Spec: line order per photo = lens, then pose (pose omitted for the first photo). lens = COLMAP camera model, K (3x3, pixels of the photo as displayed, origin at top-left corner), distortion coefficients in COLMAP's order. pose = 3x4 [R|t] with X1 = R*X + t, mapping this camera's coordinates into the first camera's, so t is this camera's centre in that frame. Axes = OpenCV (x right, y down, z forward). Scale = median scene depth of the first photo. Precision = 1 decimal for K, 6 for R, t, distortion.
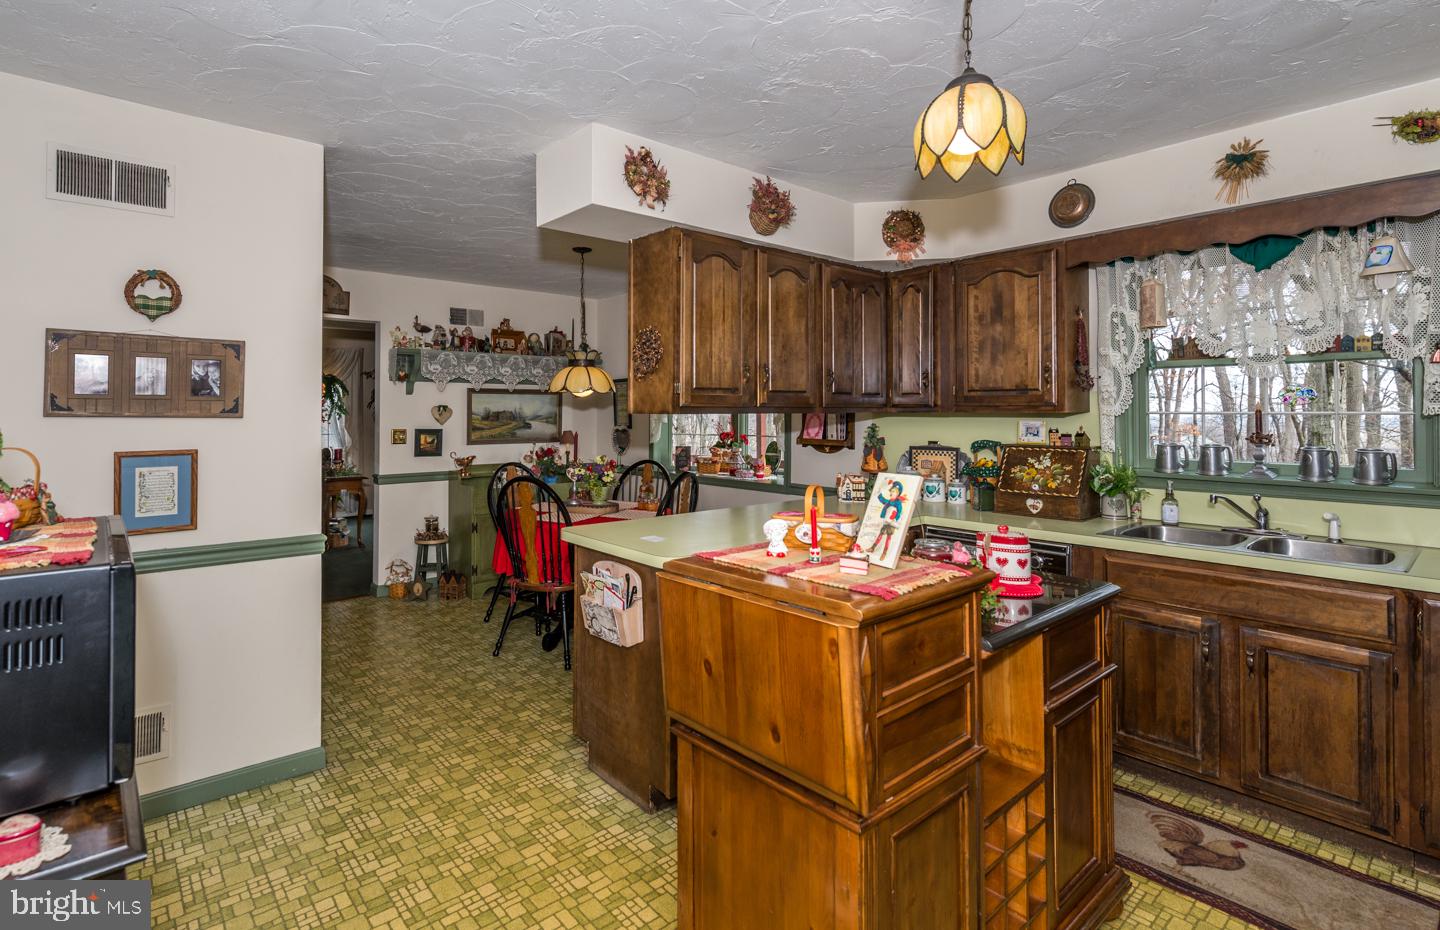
lens RADIAL K [[702.6, 0, 686.1], [0, 702.6, 408.7], [0, 0, 1]] dist [0.006902, 0.000577]
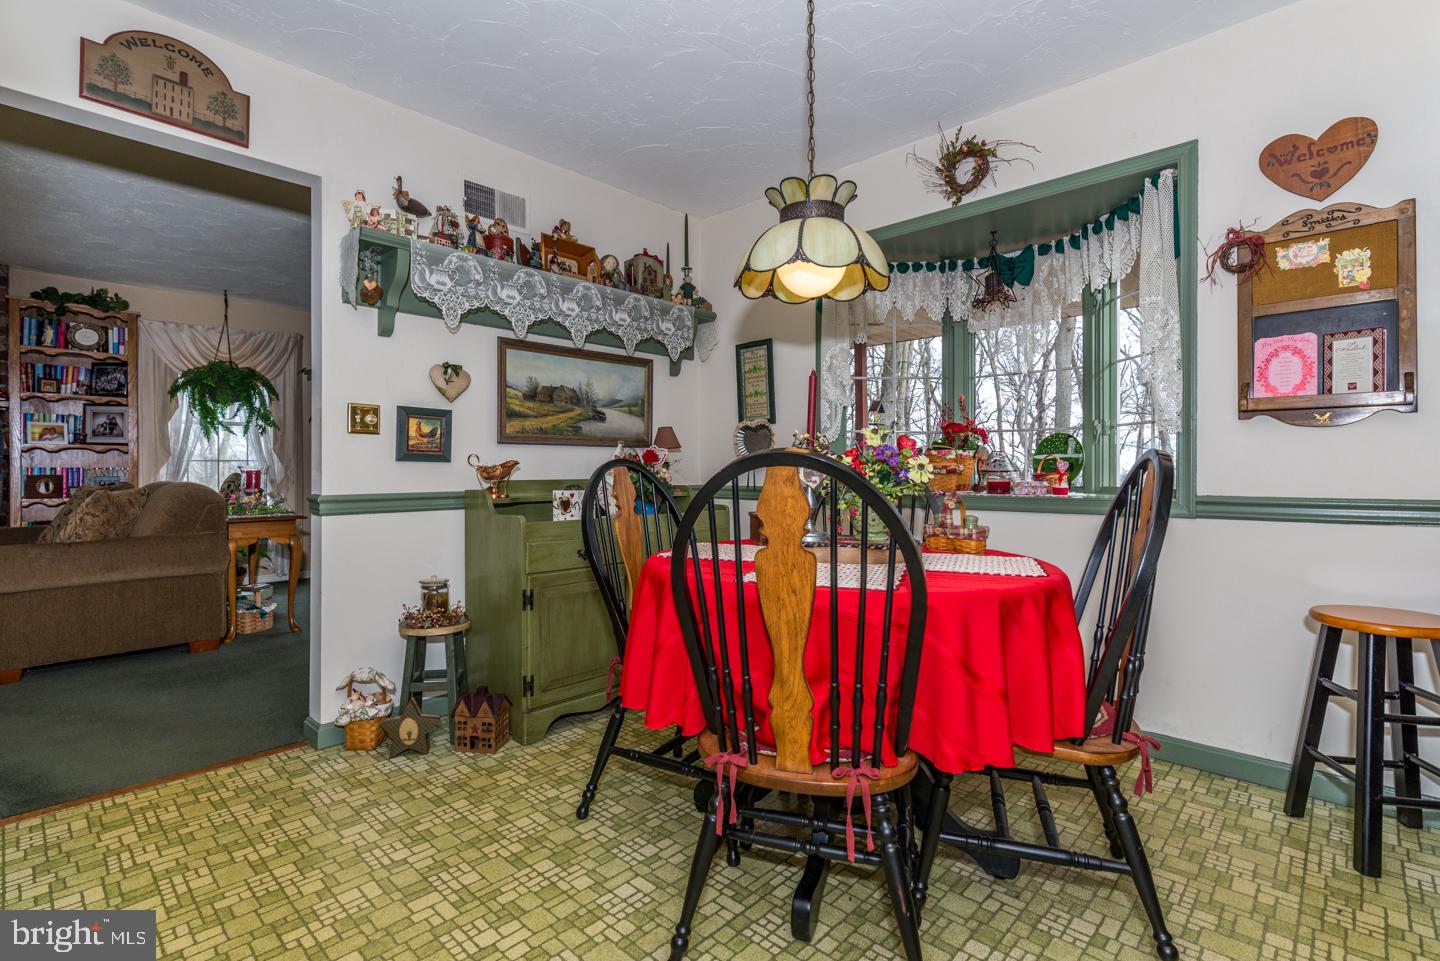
lens RADIAL K [[649.4, 0, 726.1], [0, 649.4, 468.9], [0, 0, 1]] dist [-0.002815, -0.000314]
pose [[0.992995, -0.006012, 0.118007, -0.202361], [0.005256, 0.999964, 0.006713, 0.070306], [-0.118043, -0.006046, 0.992990, 0.499662]]
